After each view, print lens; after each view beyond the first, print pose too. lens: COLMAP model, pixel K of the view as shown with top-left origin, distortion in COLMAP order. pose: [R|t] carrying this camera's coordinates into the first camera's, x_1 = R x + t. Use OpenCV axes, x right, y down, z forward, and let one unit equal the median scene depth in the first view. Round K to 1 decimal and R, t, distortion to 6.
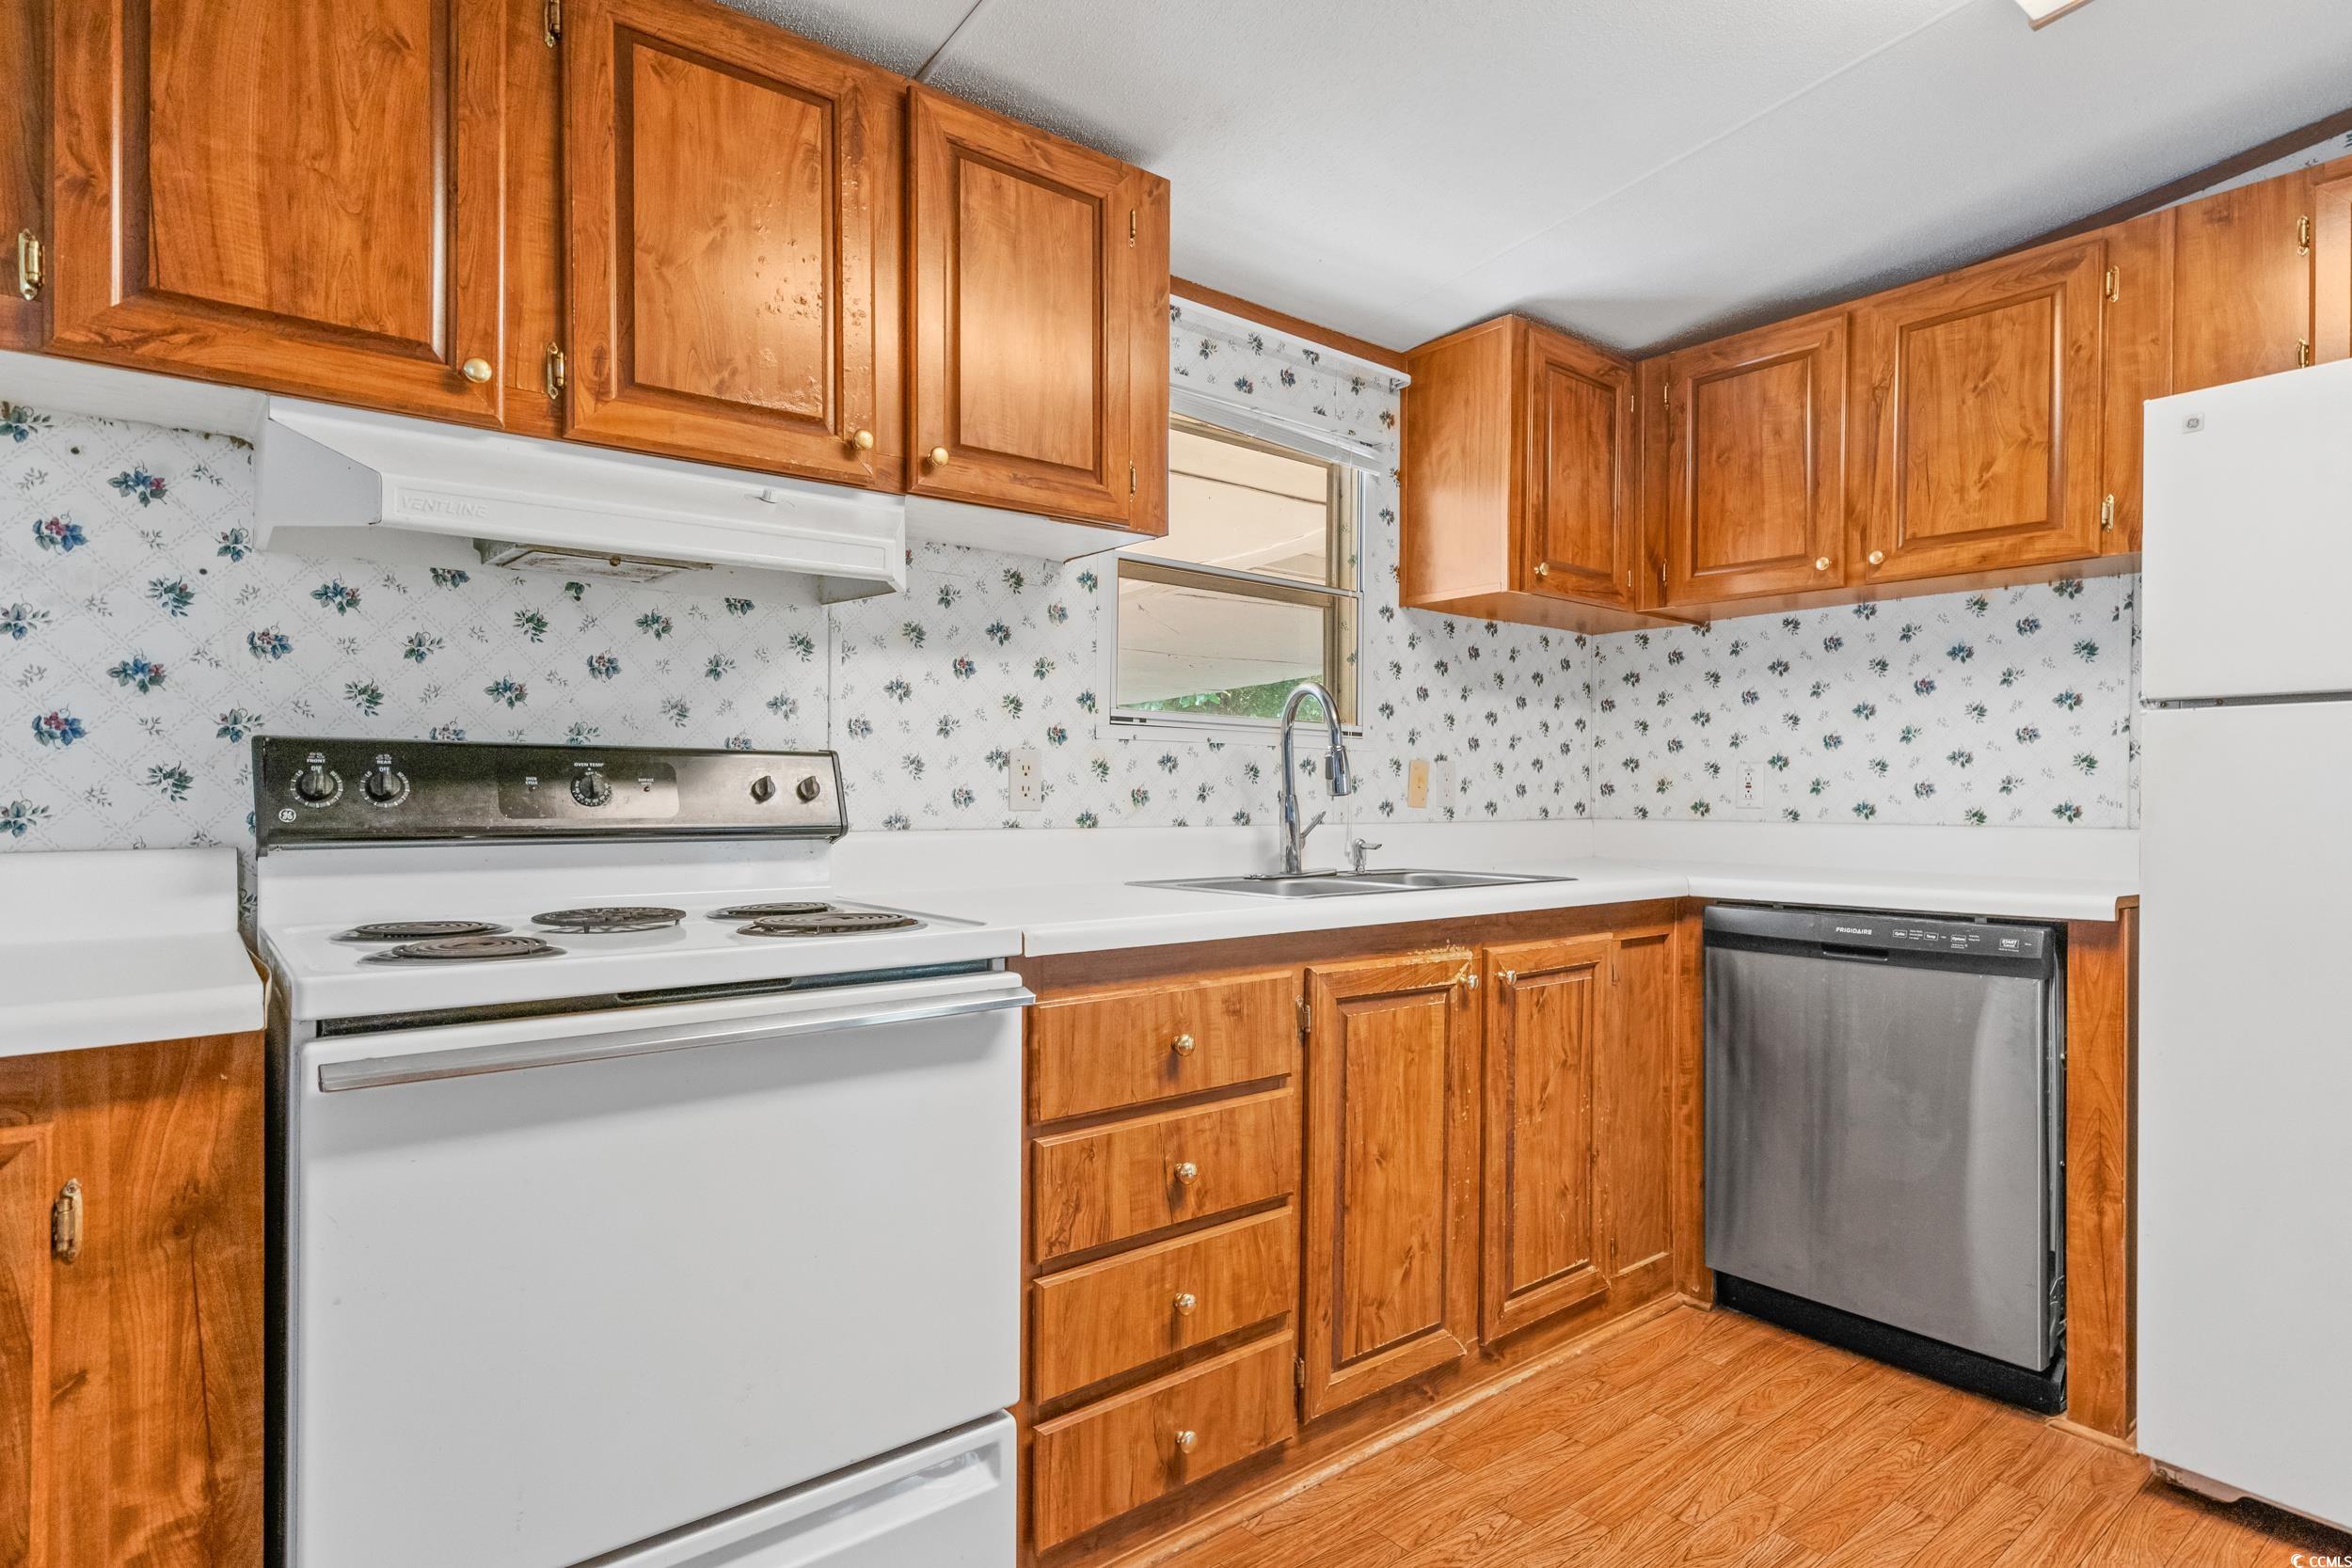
lens RADIAL K [[1242.5, 0, 1185.4], [0, 1242.5, 792.3], [0, 0, 1]] dist [0.005044, 0.000906]
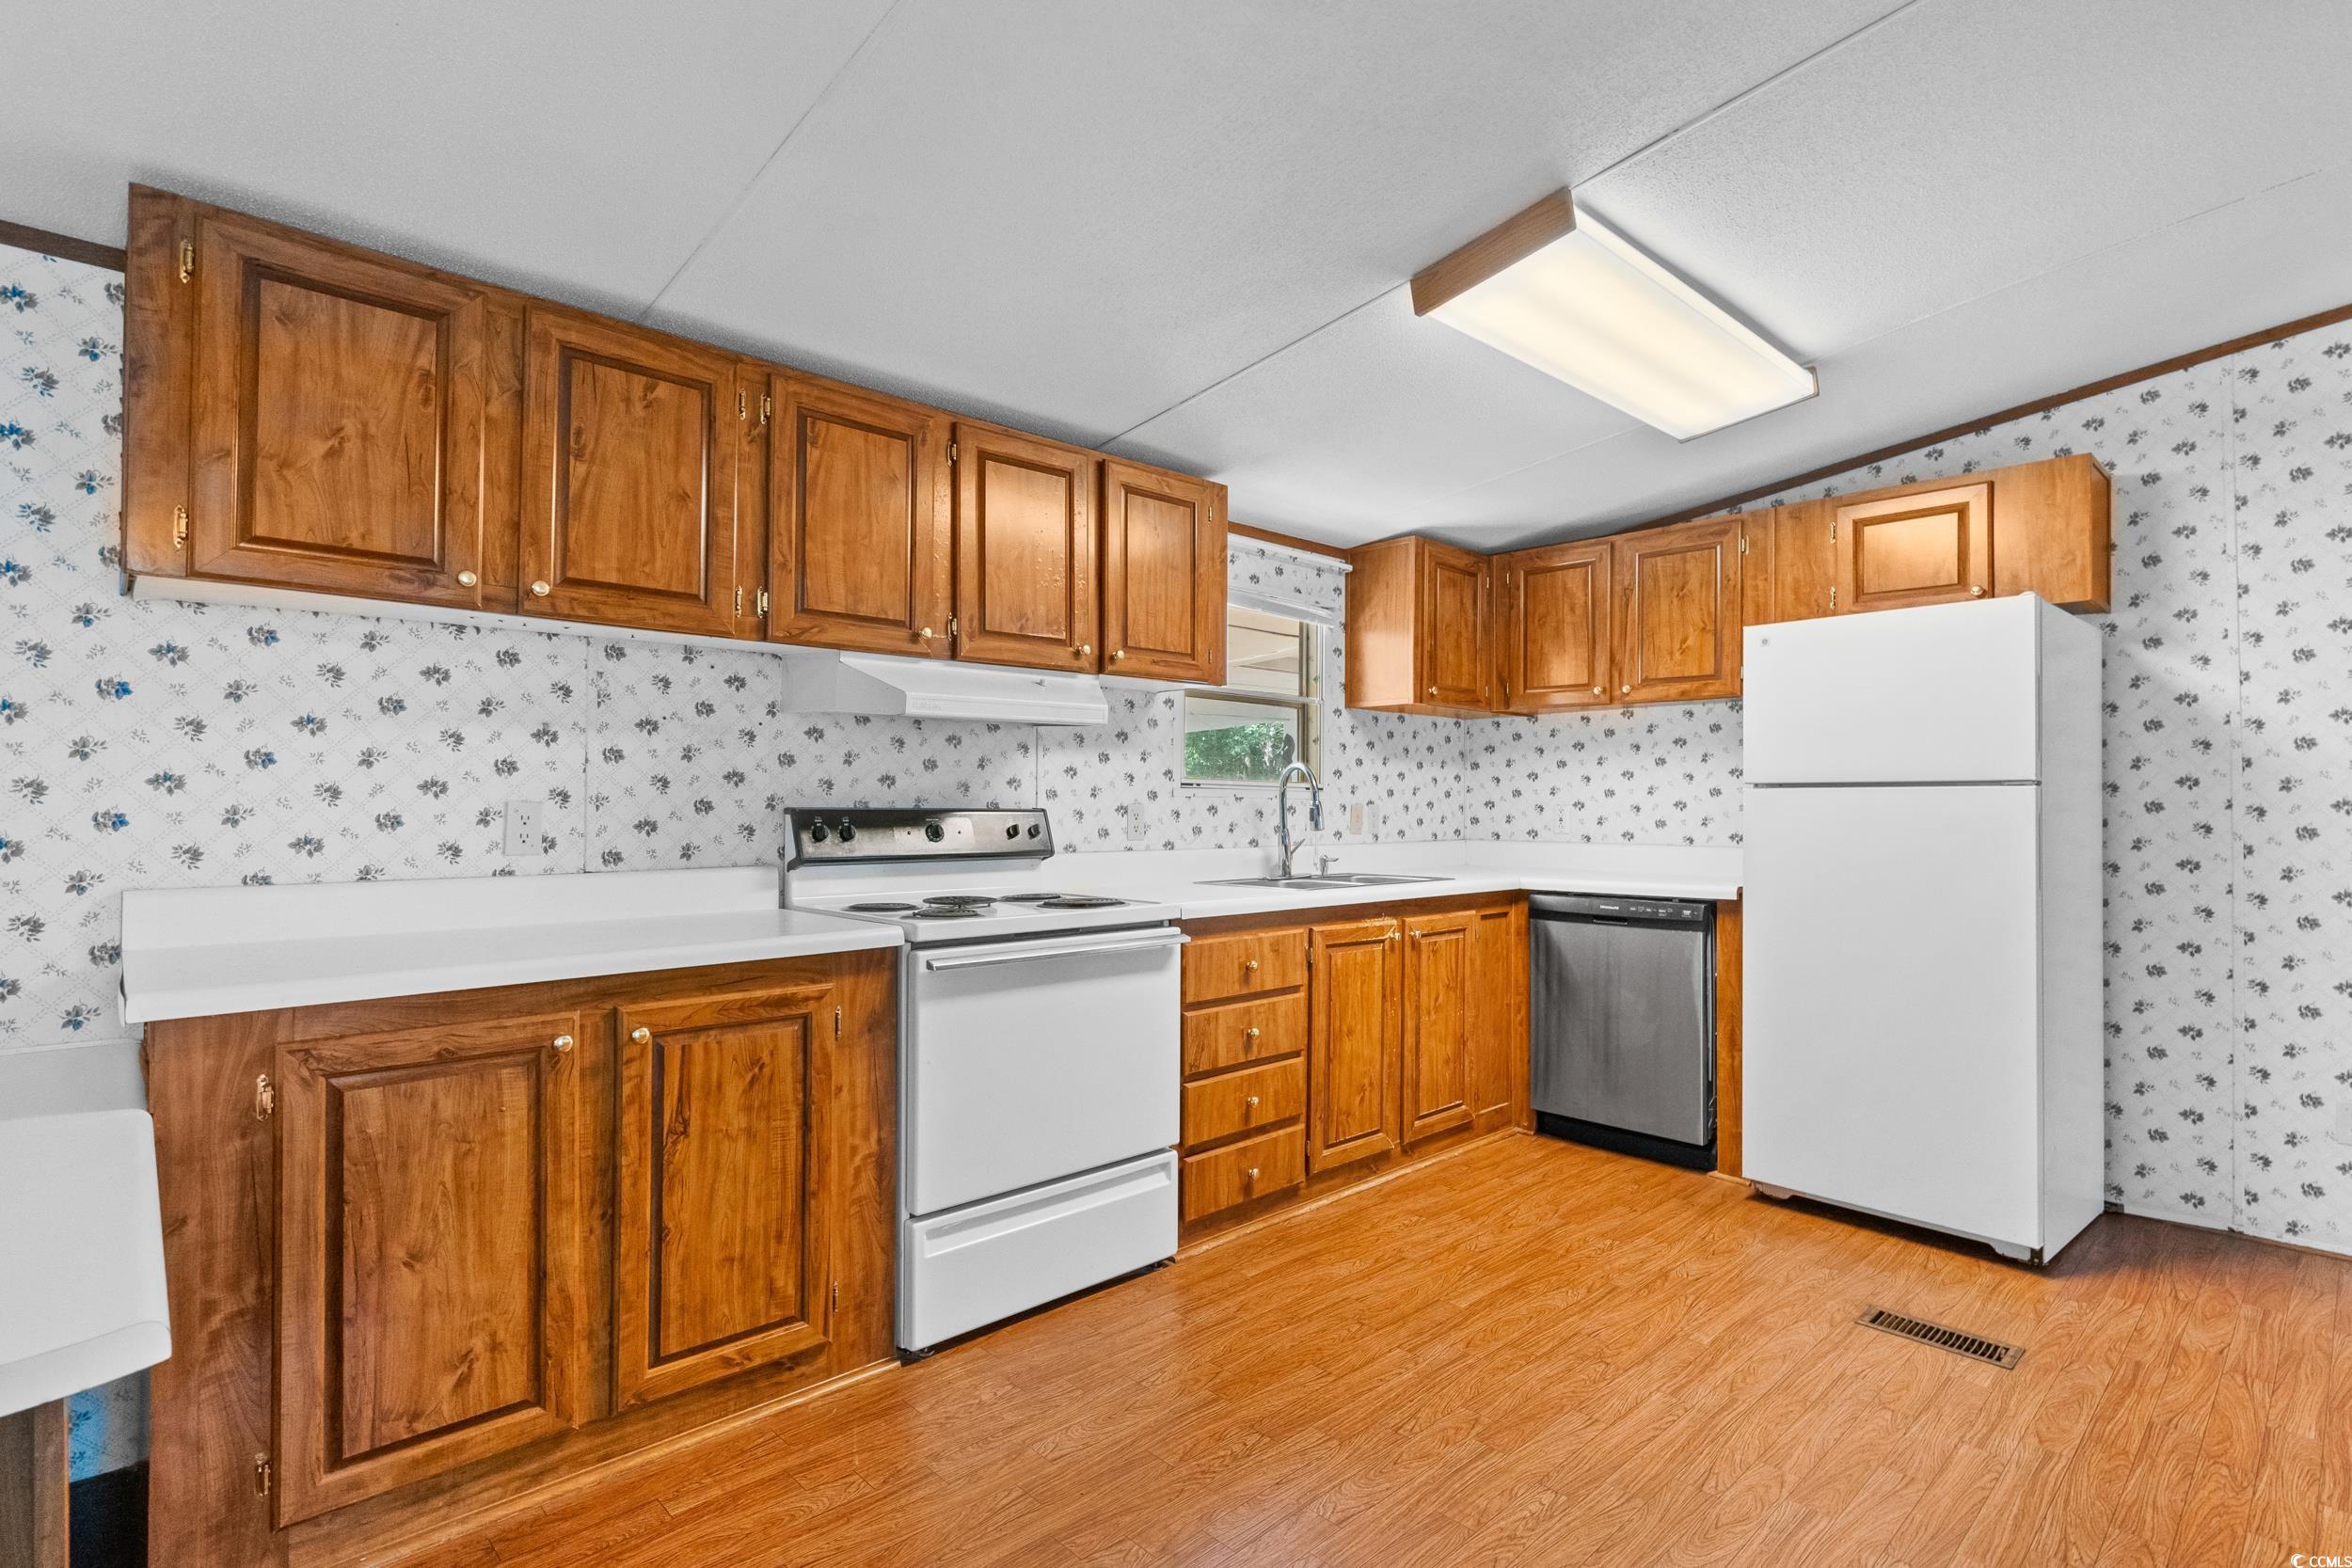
lens RADIAL K [[1133.9, 0, 1185.0], [0, 1133.9, 786.9], [0, 0, 1]] dist [0.000740, 0.000283]
pose [[0.997655, 0.000547, 0.068447, -0.176493], [0.000400, 0.999904, -0.013825, -0.038390], [-0.068448, 0.013820, 0.997559, -0.579704]]
